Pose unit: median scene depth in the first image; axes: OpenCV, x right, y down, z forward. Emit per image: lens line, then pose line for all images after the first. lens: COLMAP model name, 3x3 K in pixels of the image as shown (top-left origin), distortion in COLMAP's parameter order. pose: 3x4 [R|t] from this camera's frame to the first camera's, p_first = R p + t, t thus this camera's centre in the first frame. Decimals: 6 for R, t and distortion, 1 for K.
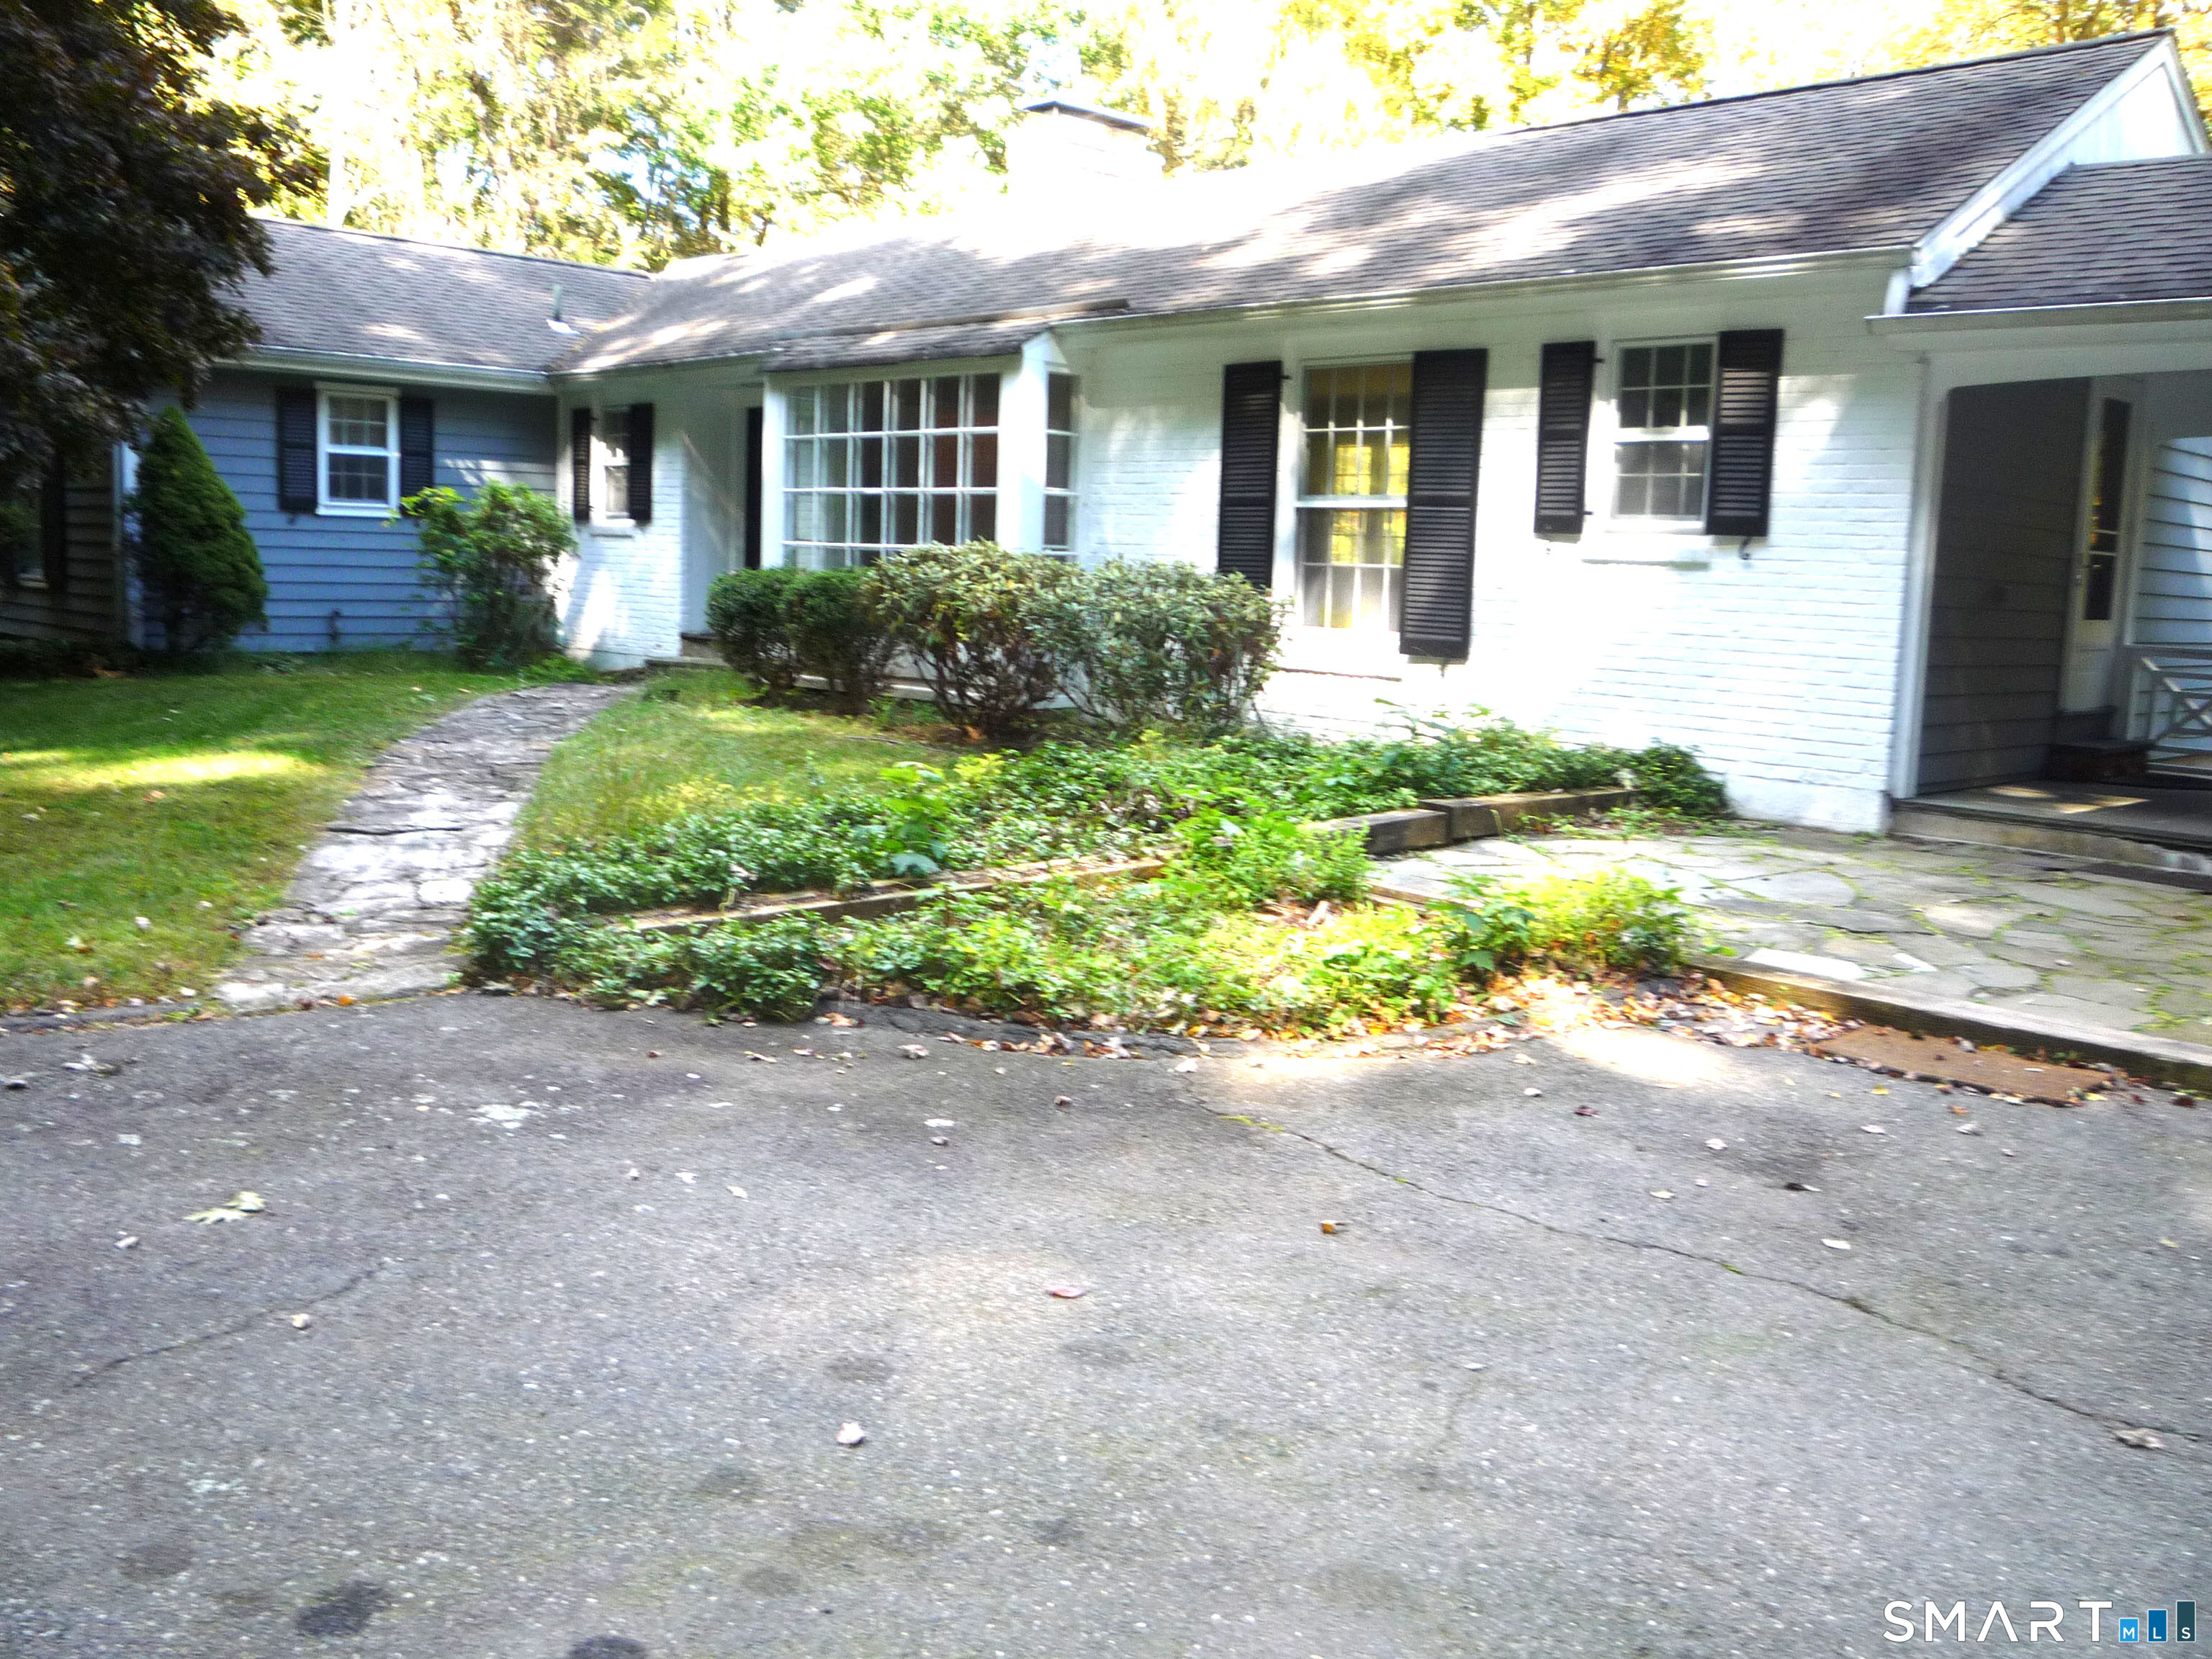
lens RADIAL K [[1932.7, 0, 1108.8], [0, 1932.7, 842.8], [0, 0, 1]] dist [-0.043866, 0.011969]
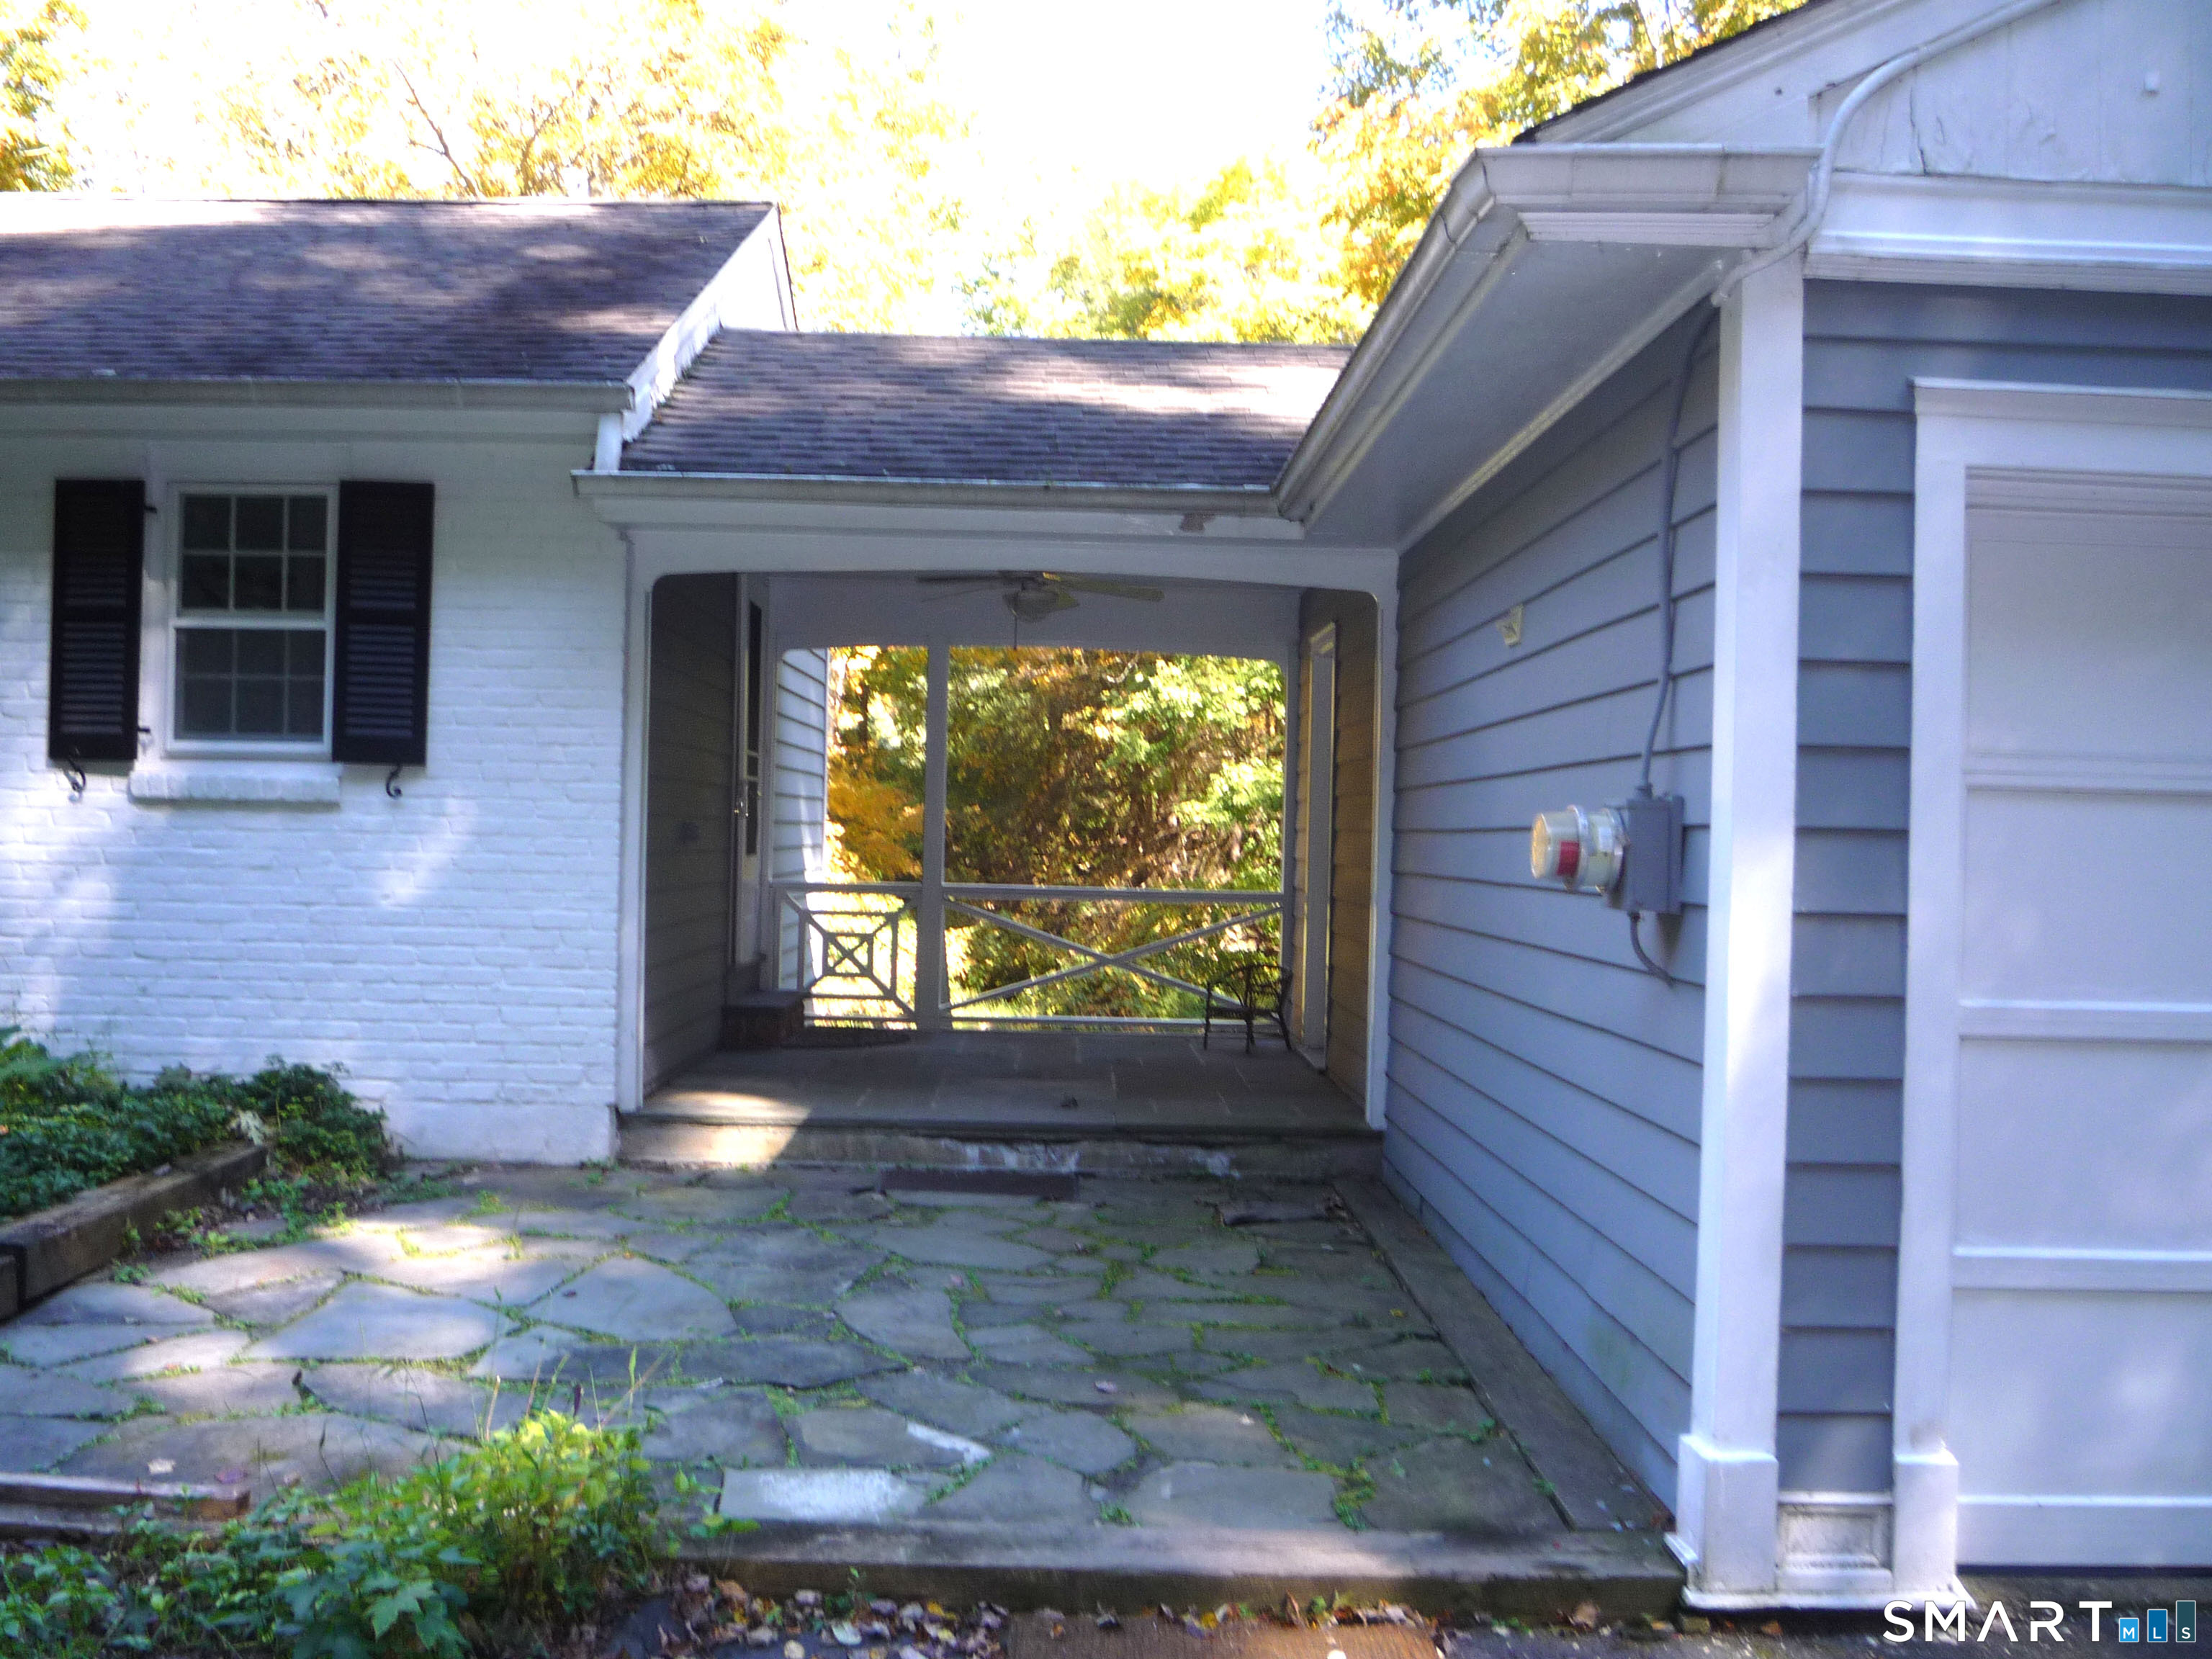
lens RADIAL K [[1970.4, 0, 1100.3], [0, 1970.4, 813.7], [0, 0, 1]] dist [-0.054240, 0.020600]
pose [[0.701519, -0.018392, 0.712414, -0.002284], [0.106029, 0.991234, -0.078817, -0.053697], [-0.704719, 0.130828, 0.697320, 0.296724]]
